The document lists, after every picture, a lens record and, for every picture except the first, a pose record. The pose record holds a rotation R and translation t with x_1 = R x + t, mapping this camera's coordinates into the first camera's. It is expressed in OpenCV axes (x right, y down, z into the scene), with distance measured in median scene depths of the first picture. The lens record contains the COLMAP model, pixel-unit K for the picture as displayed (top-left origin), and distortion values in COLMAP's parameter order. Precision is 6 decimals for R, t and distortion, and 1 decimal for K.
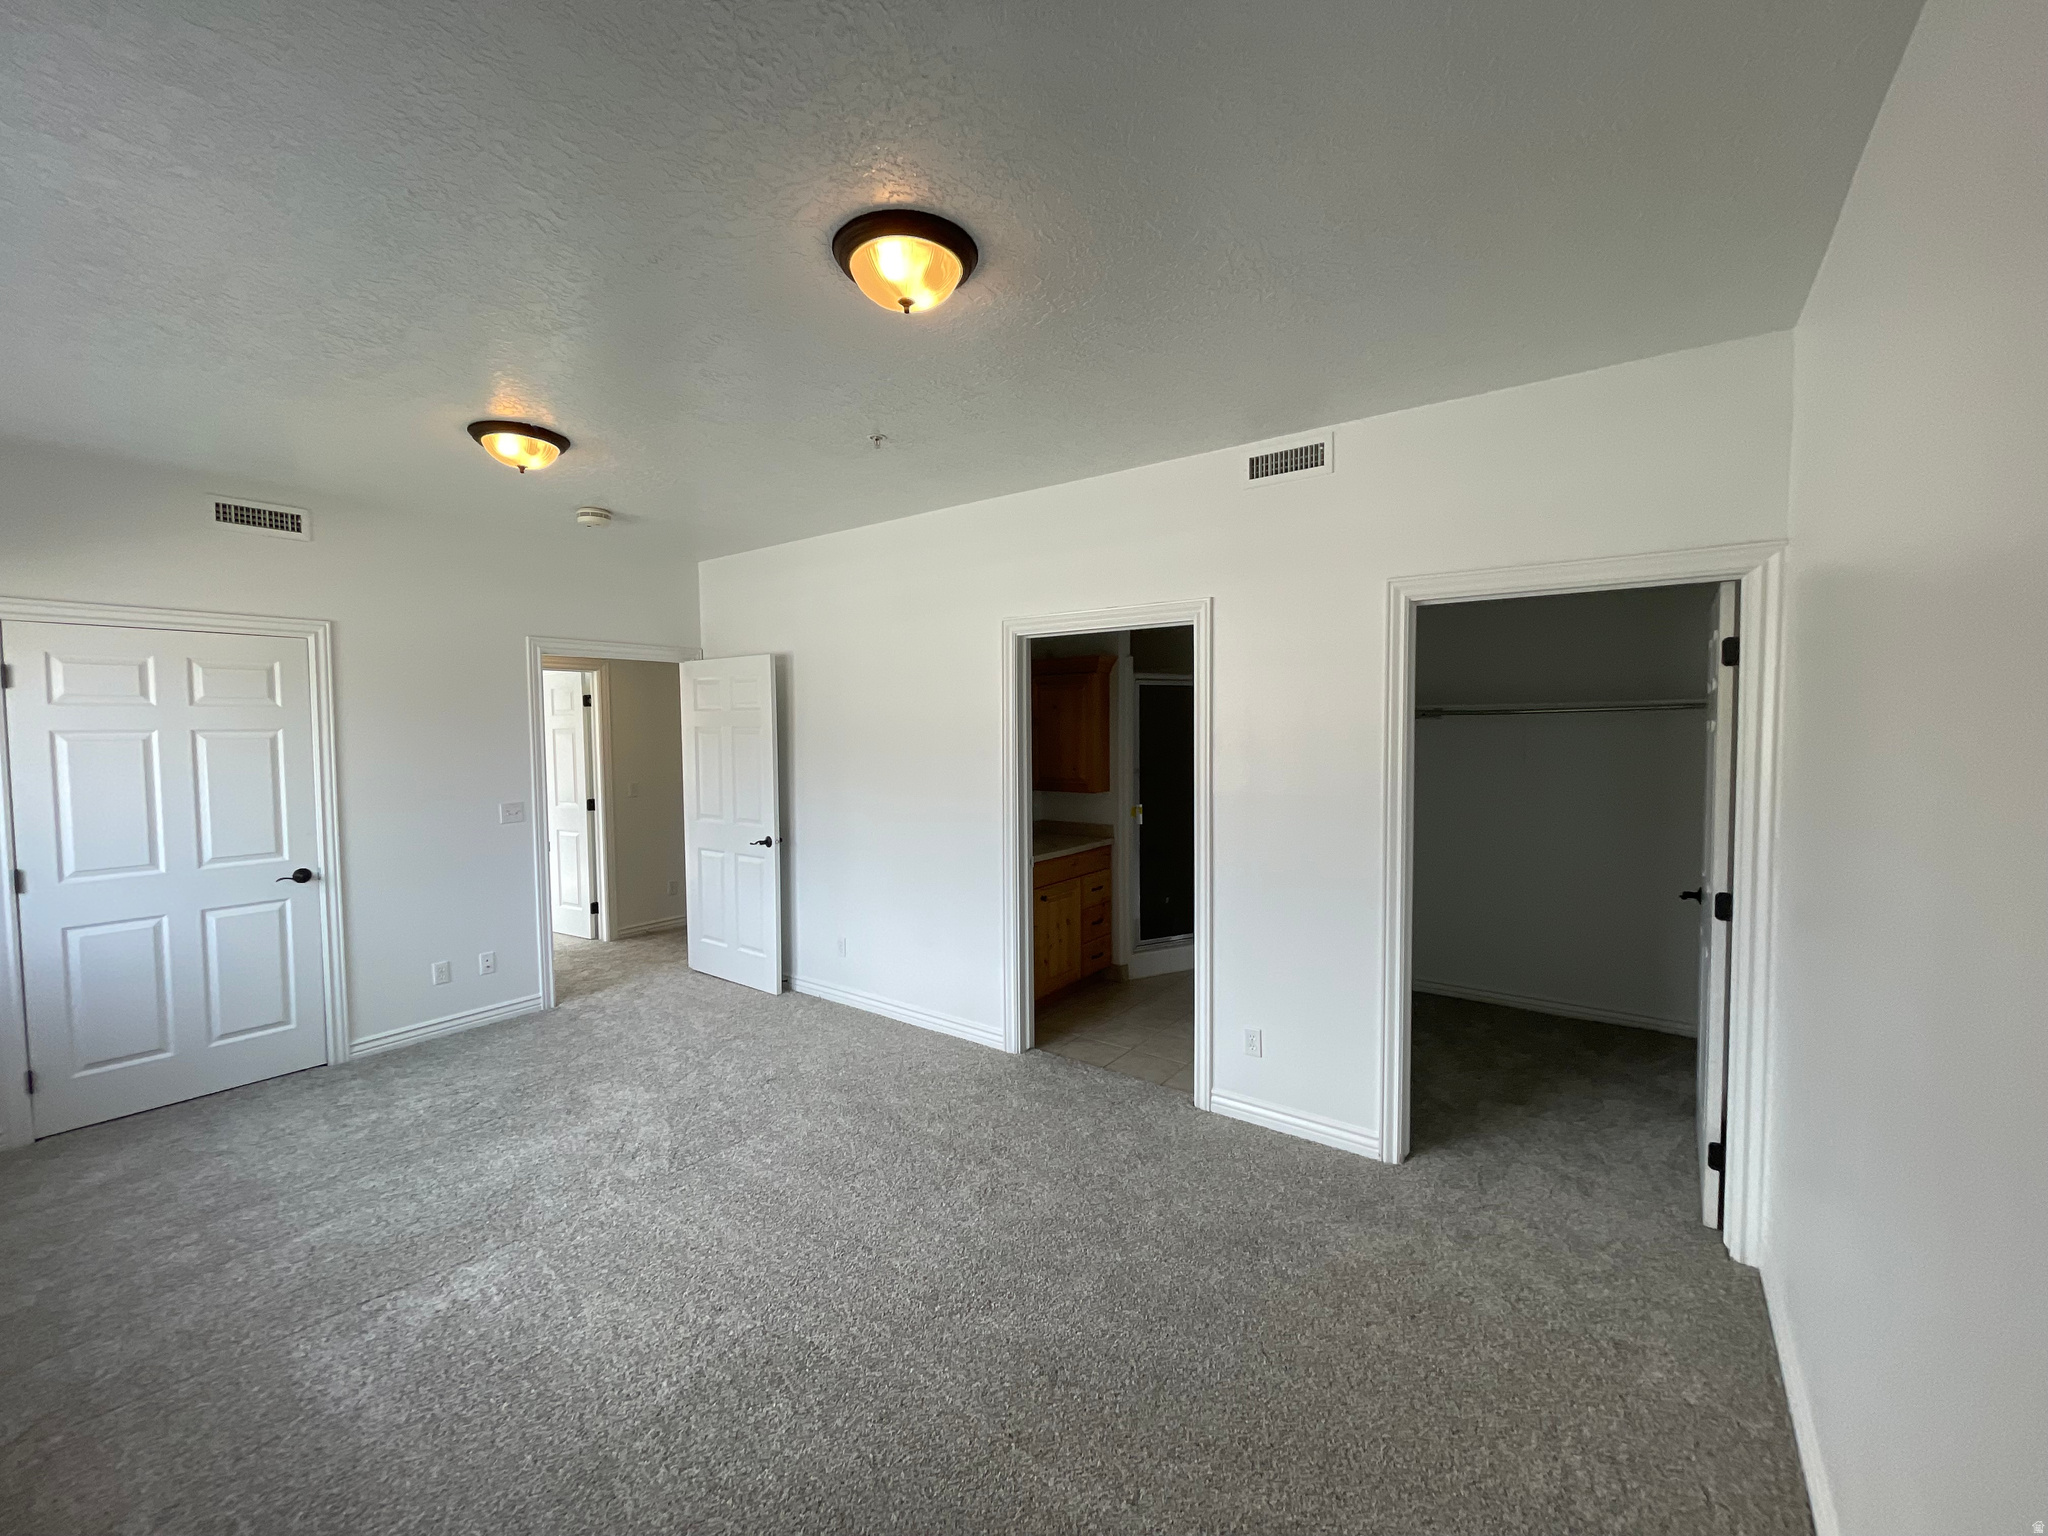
lens RADIAL K [[829.9, 0, 1019.0], [0, 829.9, 760.8], [0, 0, 1]] dist [-0.001833, 0.000091]
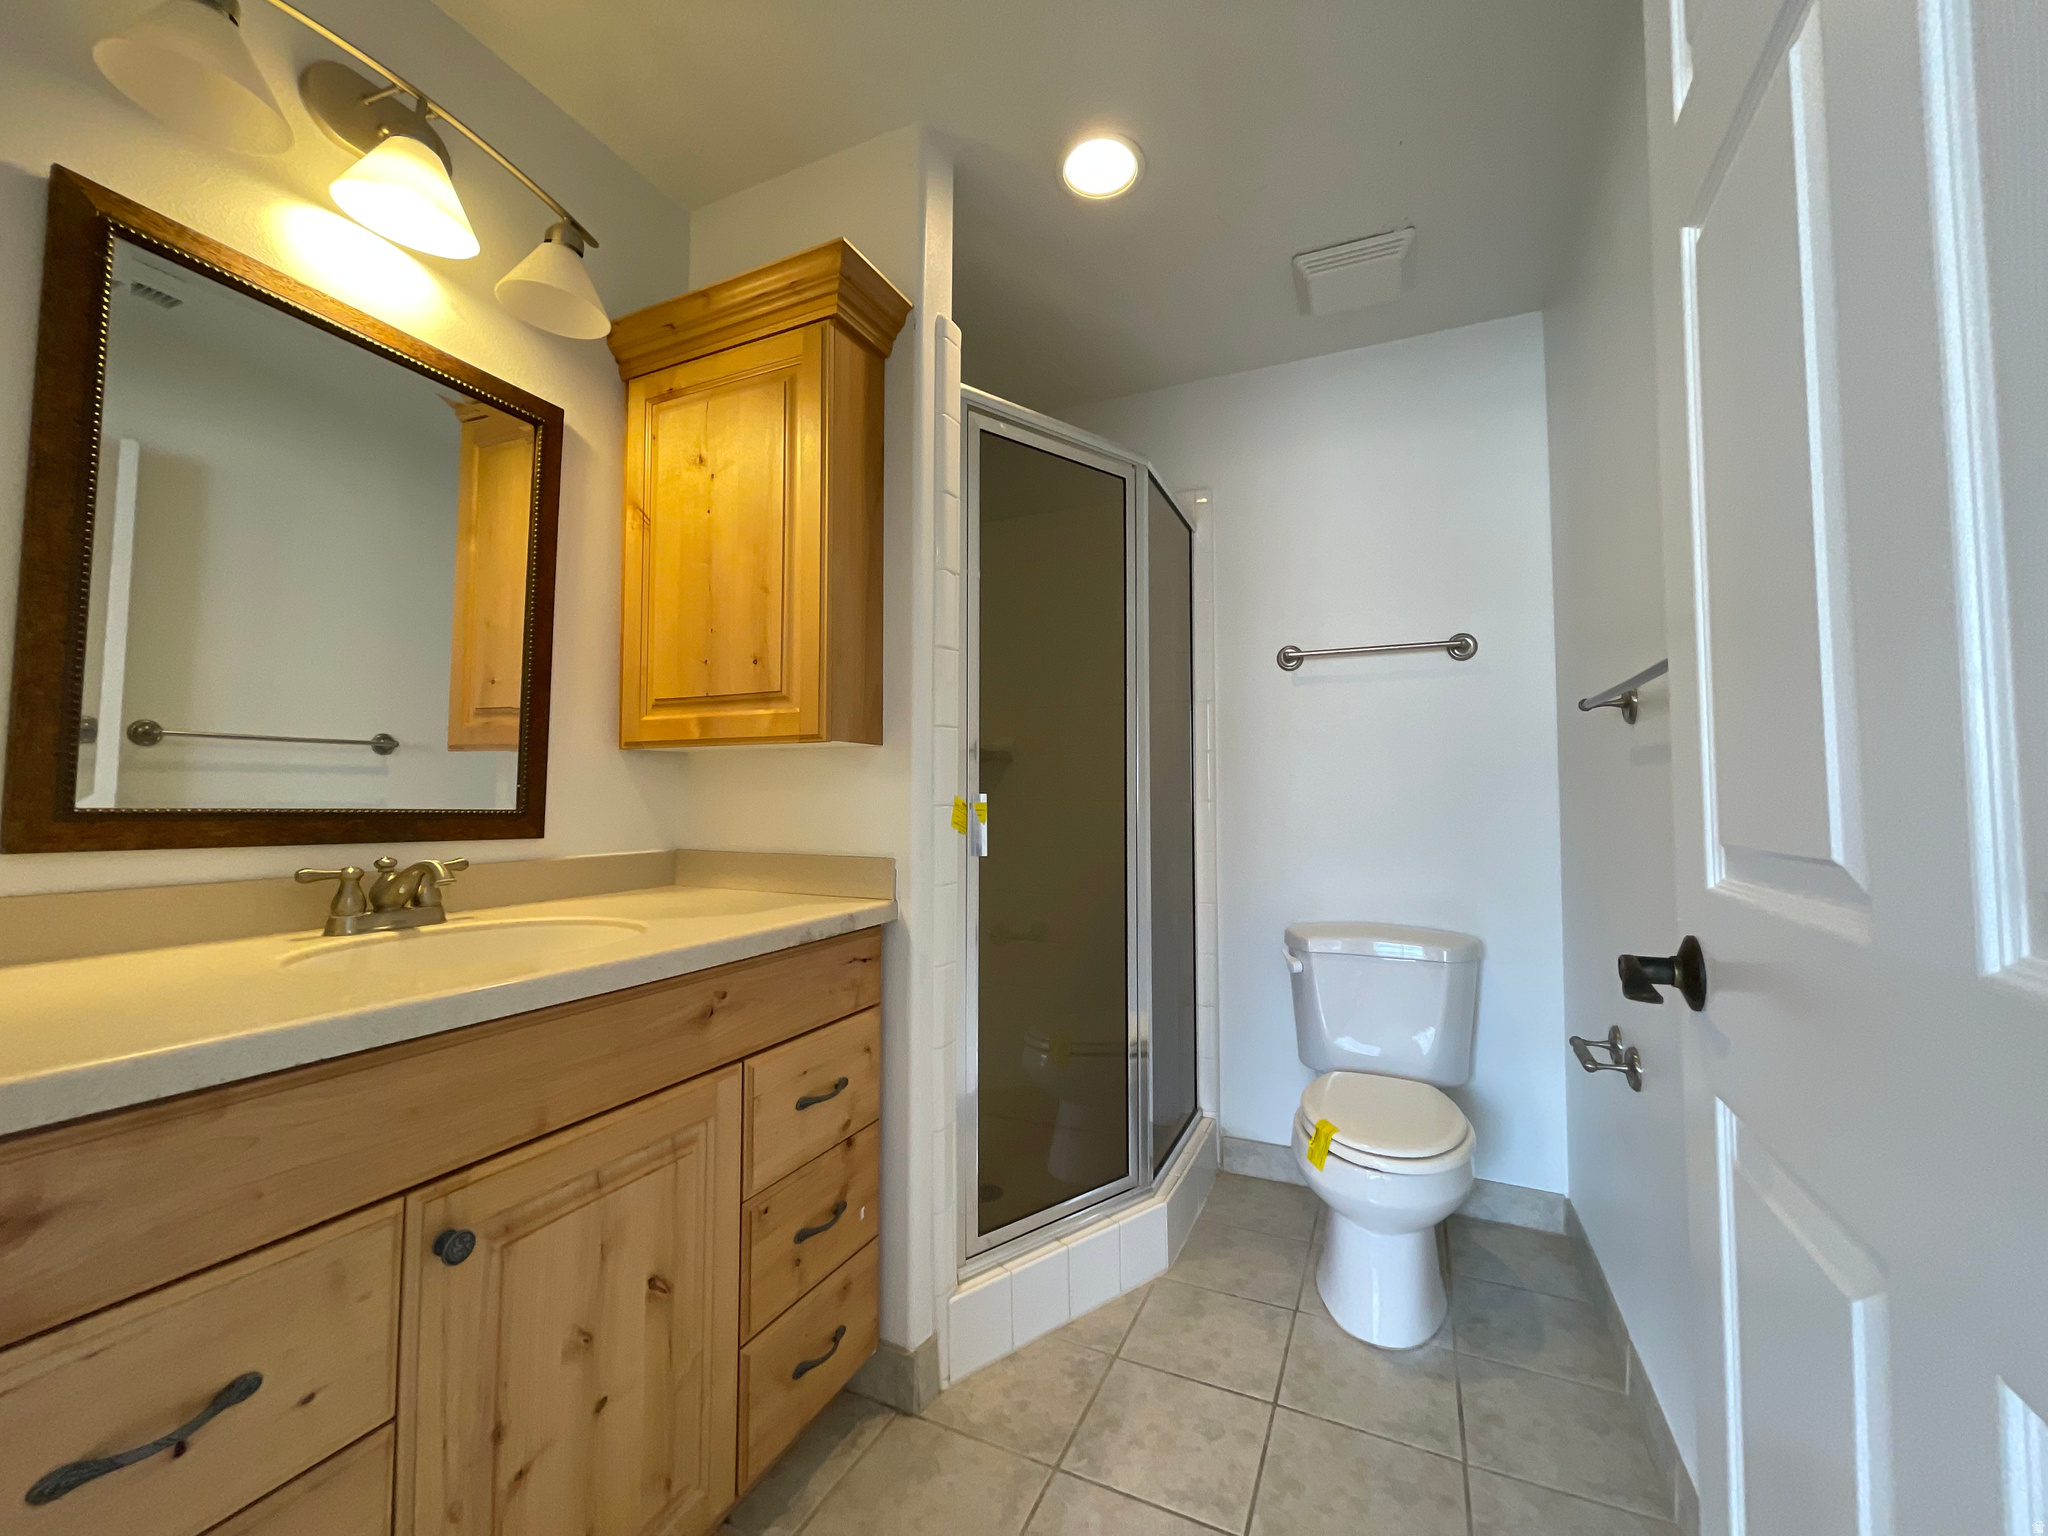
lens RADIAL K [[829.9, 0, 1019.0], [0, 829.9, 760.8], [0, 0, 1]] dist [-0.001833, 0.000091]
pose [[0.981494, 0.014929, 0.190909, 0.102118], [0.002371, 0.995933, -0.090071, 0.070255], [-0.191478, 0.088857, 0.977467, 0.705749]]
